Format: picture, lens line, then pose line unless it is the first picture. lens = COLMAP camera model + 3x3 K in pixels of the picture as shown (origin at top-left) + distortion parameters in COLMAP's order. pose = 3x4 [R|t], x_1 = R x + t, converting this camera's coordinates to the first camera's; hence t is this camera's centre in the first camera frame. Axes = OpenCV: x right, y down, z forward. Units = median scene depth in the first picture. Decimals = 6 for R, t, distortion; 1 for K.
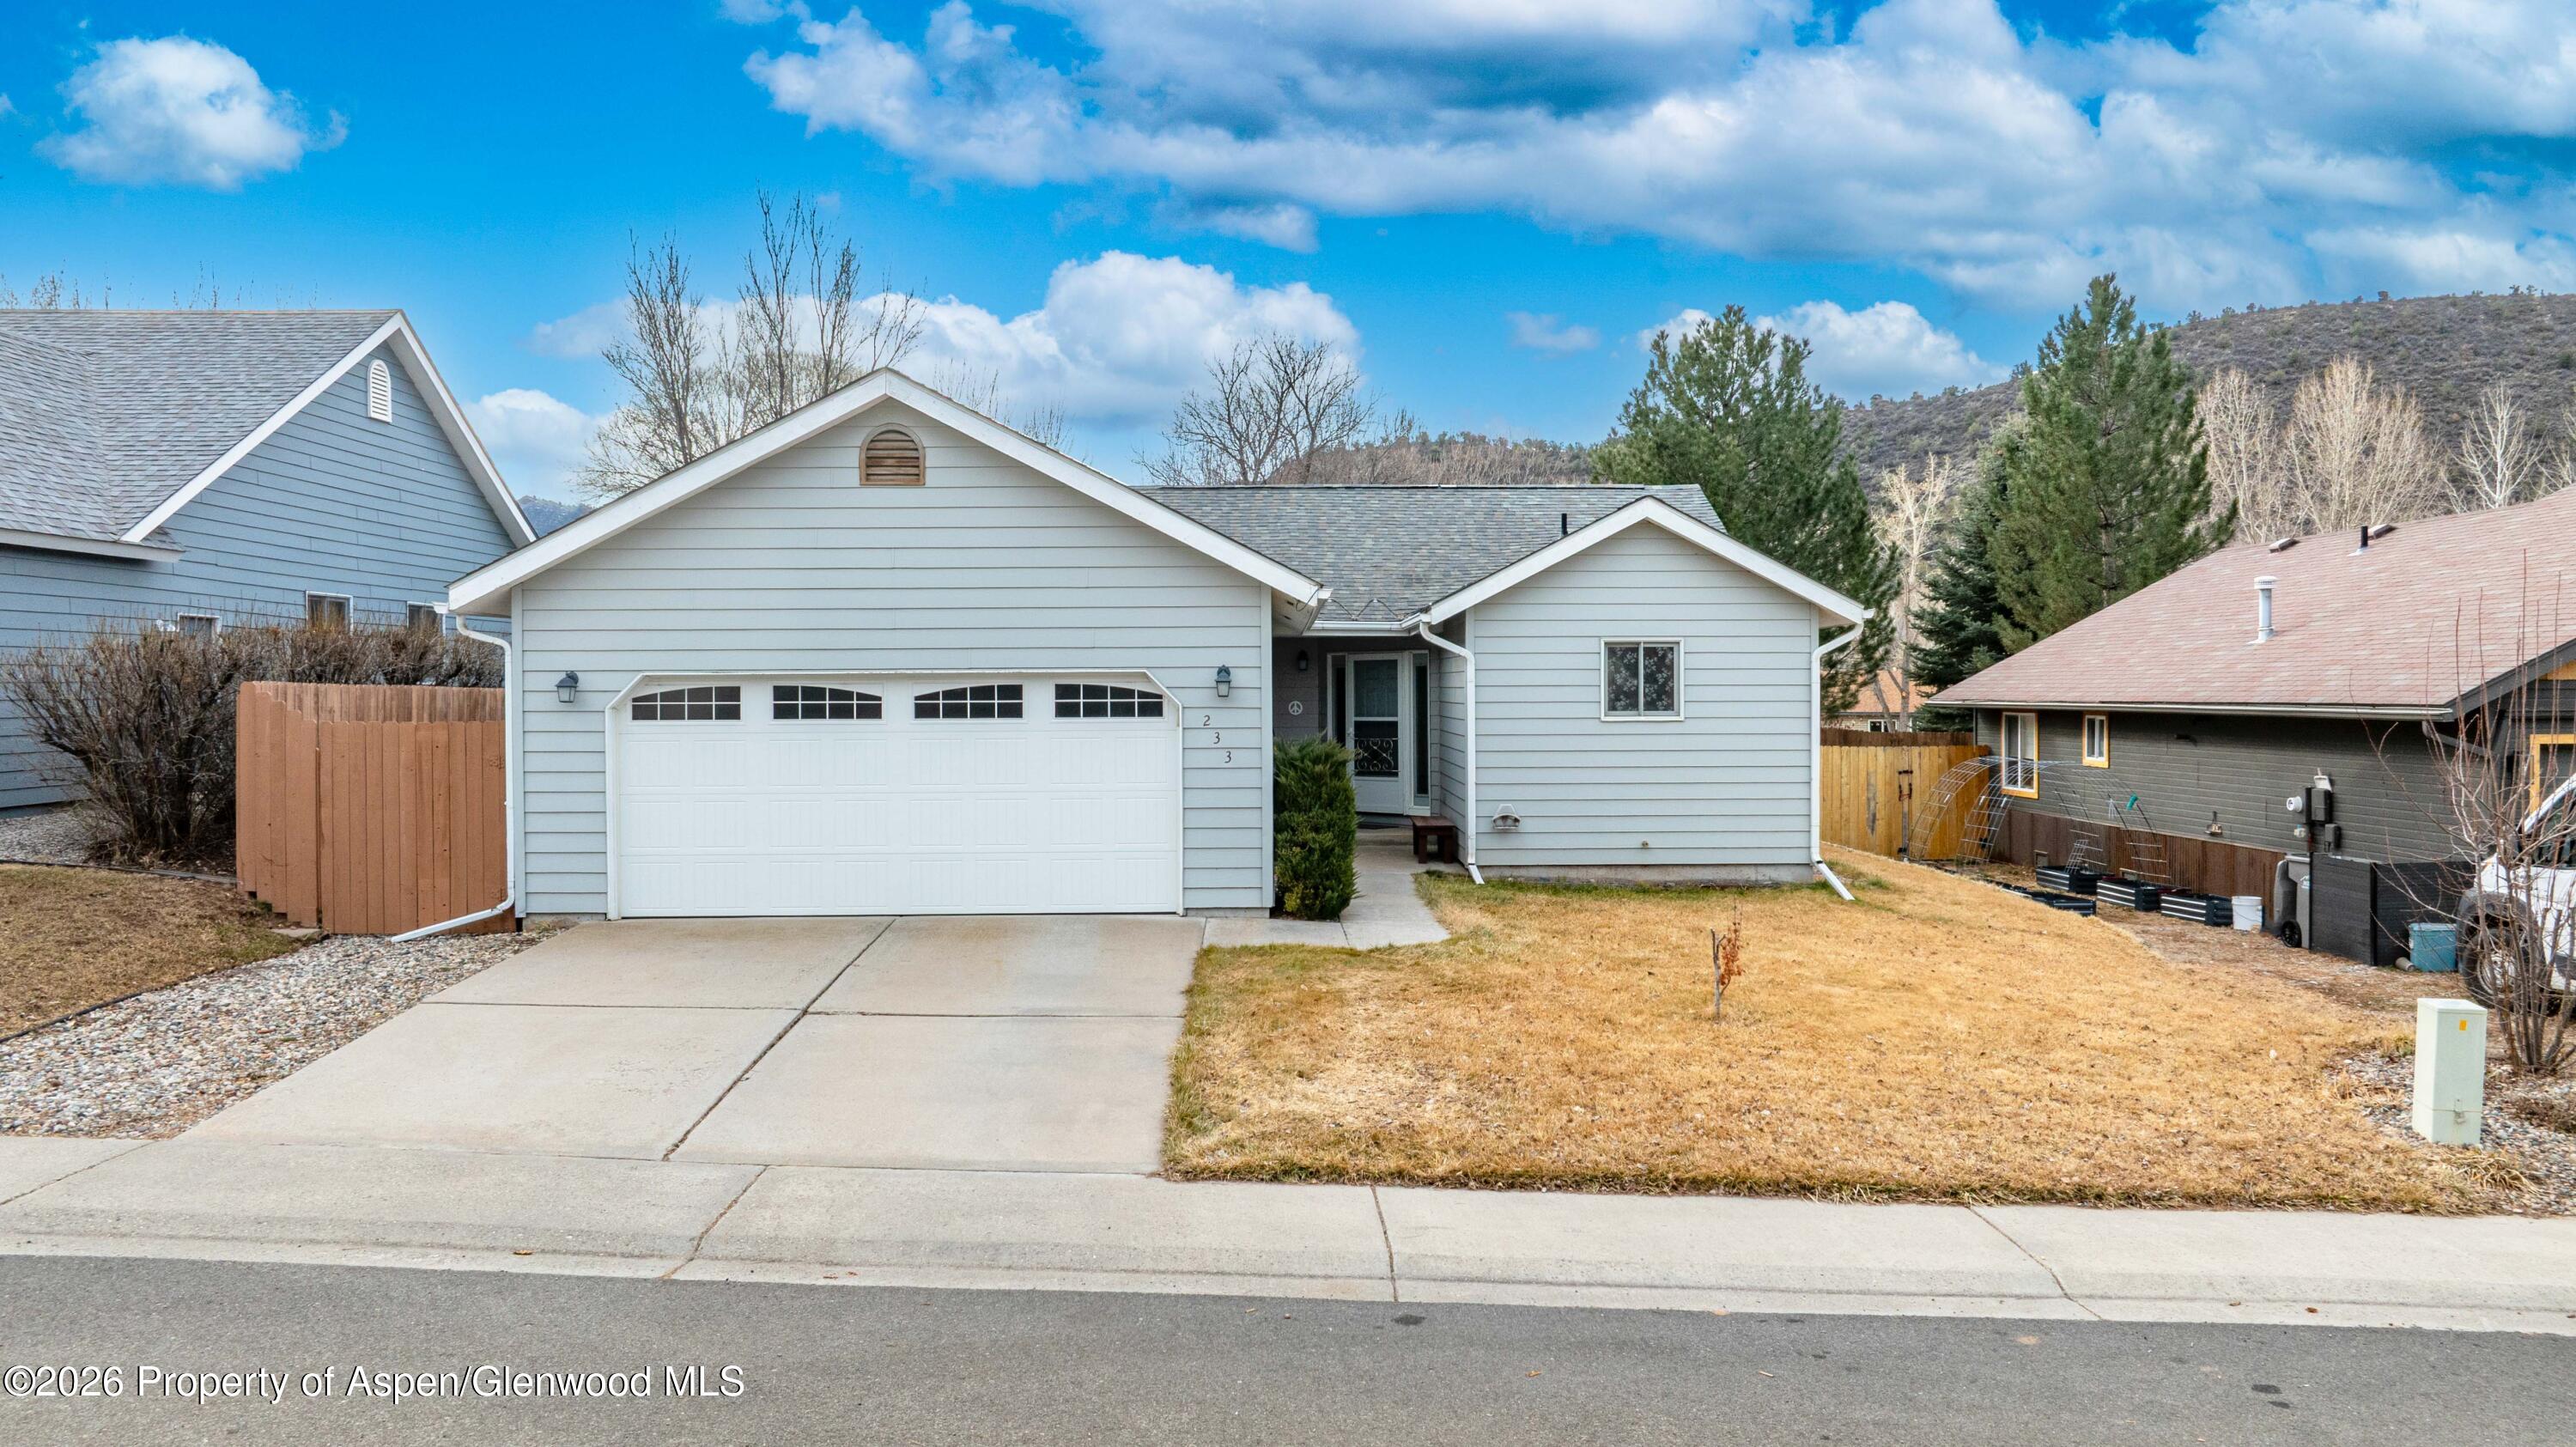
lens RADIAL K [[1940.3, 0, 1358.3], [0, 1940.3, 744.5], [0, 0, 1]] dist [-0.031924, 0.025900]
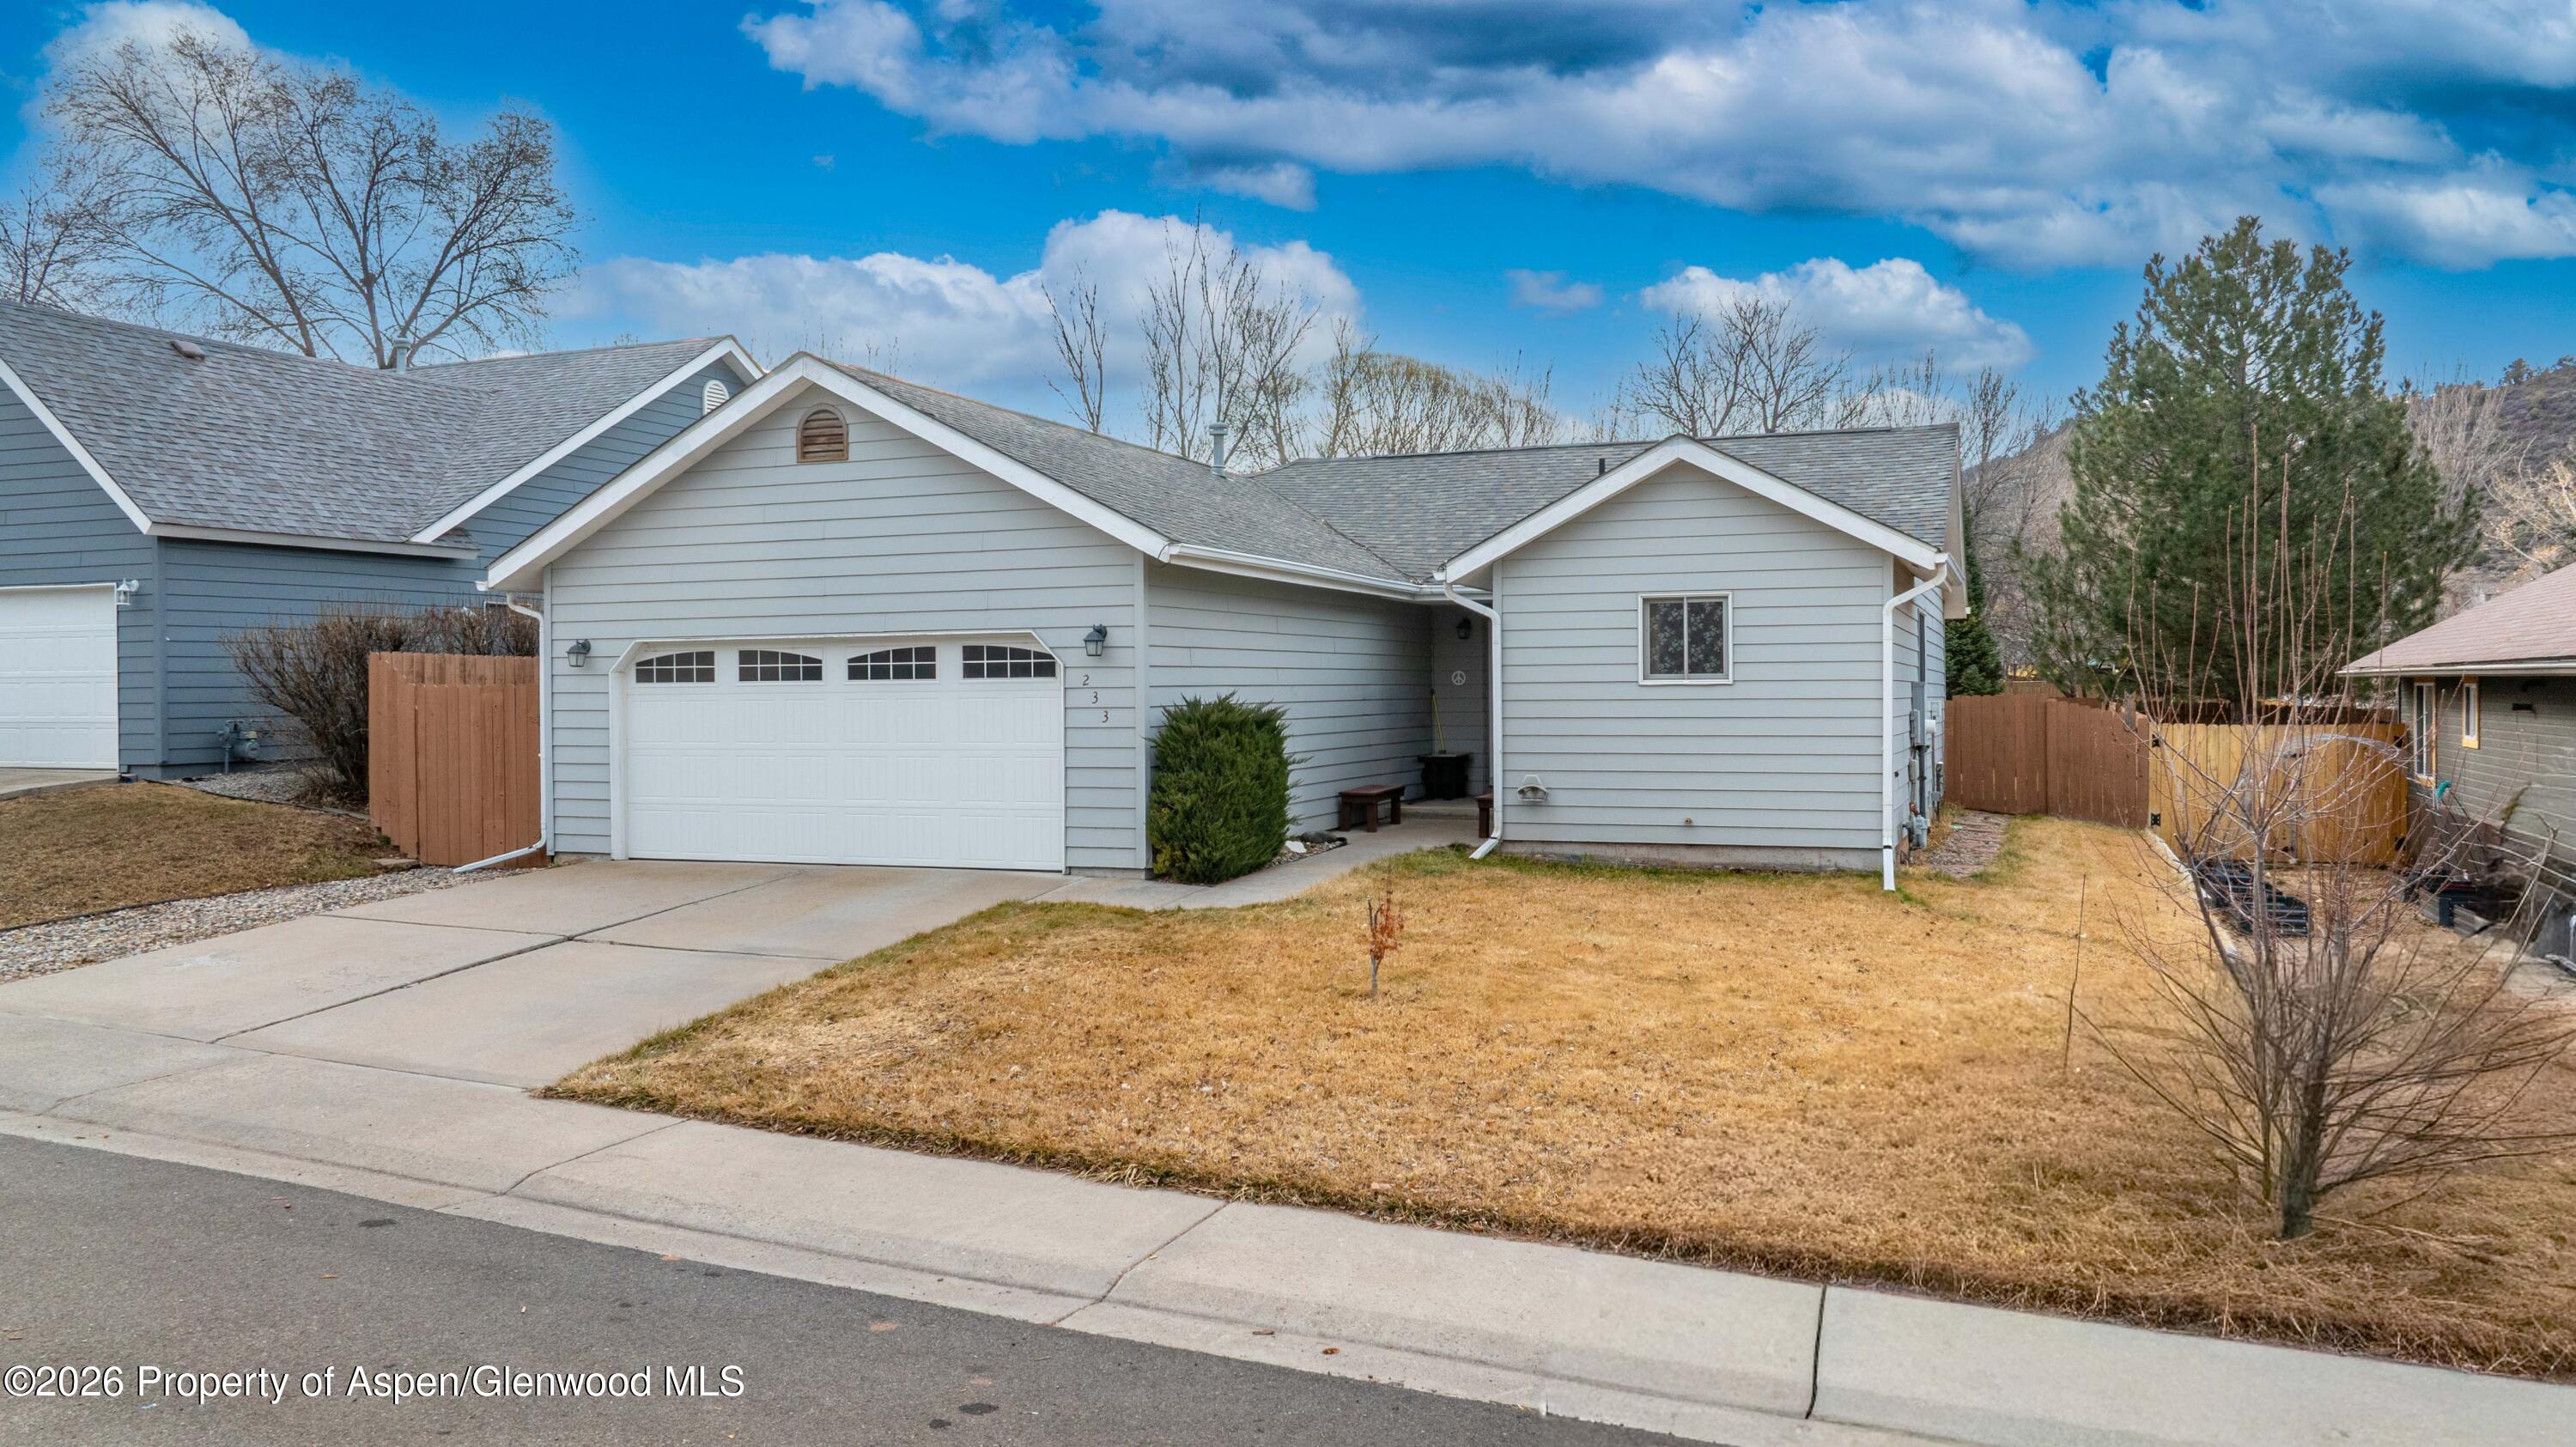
lens RADIAL K [[1940.3, 0, 1295.3], [0, 1940.3, 785.6], [0, 0, 1]] dist [-0.031924, 0.025900]
pose [[0.913820, 0.016484, -0.405785, 0.430282], [-0.006466, 0.999640, 0.026048, 0.015336], [0.406068, -0.021179, 0.913597, 0.125459]]
